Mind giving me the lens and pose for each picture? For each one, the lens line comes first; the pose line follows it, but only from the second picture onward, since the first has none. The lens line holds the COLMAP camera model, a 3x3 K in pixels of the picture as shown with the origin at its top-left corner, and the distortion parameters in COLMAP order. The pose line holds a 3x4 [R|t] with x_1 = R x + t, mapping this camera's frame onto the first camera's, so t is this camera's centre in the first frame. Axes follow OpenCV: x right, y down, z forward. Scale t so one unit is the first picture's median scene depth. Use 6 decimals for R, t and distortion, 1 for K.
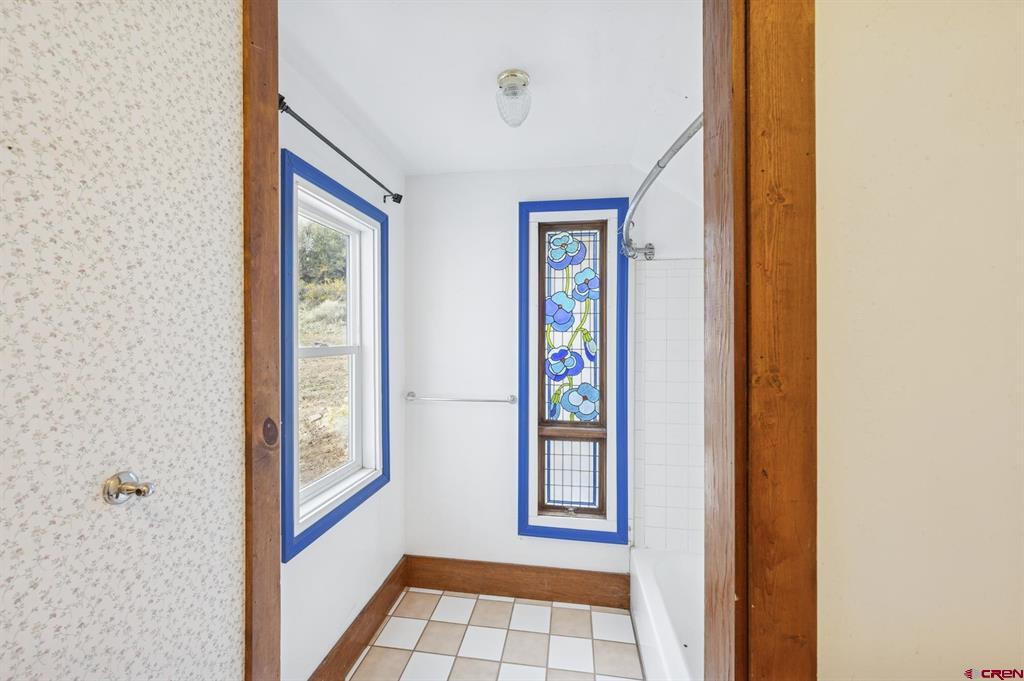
lens RADIAL K [[409.5, 0, 512.0], [0, 409.5, 340.5], [0, 0, 1]] dist [-0.002964, -0.000176]
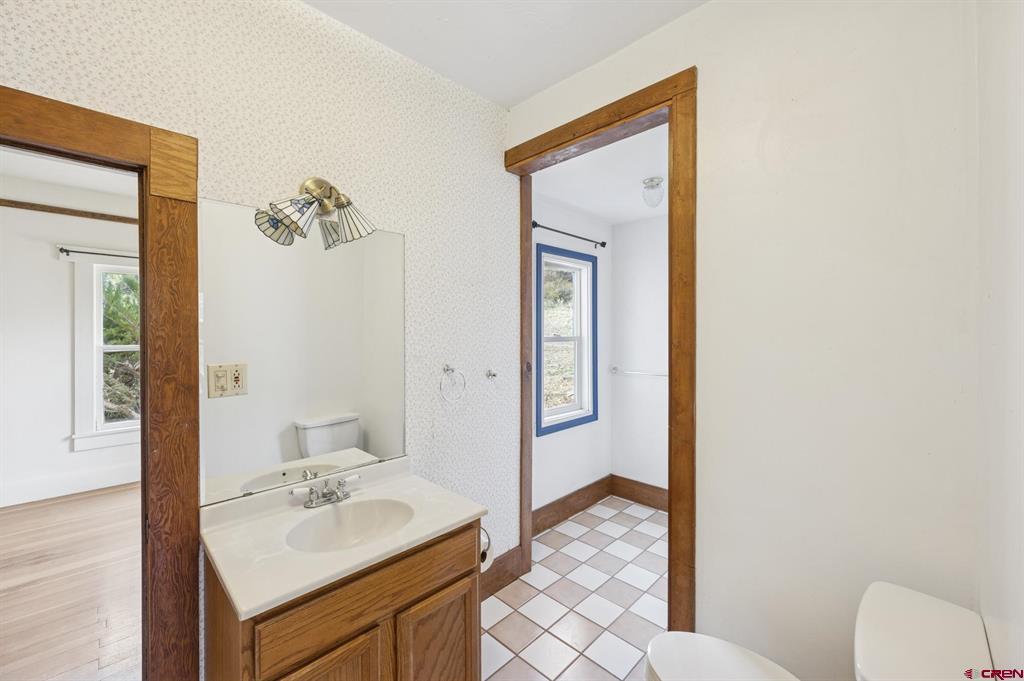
lens RADIAL K [[409.5, 0, 512.0], [0, 409.5, 340.5], [0, 0, 1]] dist [-0.002964, -0.000176]
pose [[0.814649, 0.010274, -0.579864, 0.548814], [-0.002670, 0.999899, 0.013965, 0.010253], [0.579949, -0.009829, 0.814594, -0.782147]]
